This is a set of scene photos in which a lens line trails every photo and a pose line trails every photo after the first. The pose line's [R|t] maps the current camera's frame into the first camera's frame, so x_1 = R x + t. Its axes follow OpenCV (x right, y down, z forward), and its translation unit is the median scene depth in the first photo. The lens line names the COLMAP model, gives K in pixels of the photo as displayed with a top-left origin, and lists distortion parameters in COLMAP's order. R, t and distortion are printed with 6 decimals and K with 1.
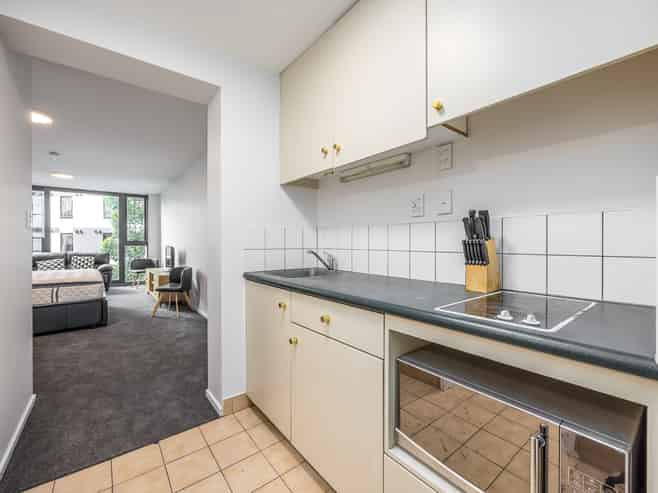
lens RADIAL K [[283.5, 0, 330.8], [0, 283.5, 243.5], [0, 0, 1]] dist [0.000730, 0.000023]
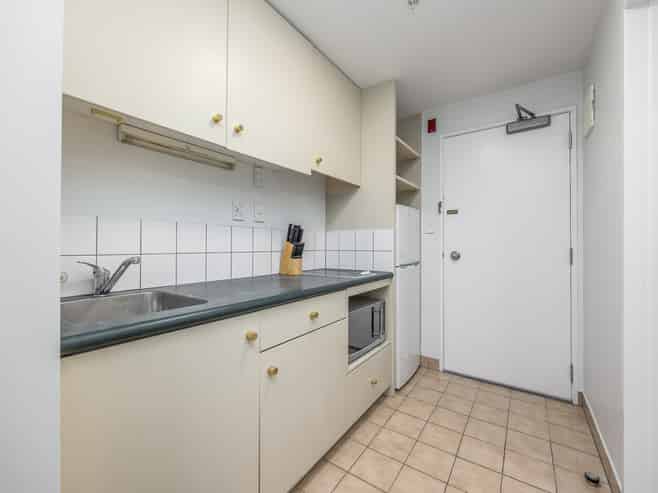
lens RADIAL K [[283.5, 0, 330.8], [0, 283.5, 243.5], [0, 0, 1]] dist [0.000730, 0.000023]
pose [[-0.290266, 0.001457, 0.956945, -0.941802], [-0.002399, 0.999995, -0.002250, -0.005334], [-0.956943, -0.002949, -0.290261, 1.096249]]
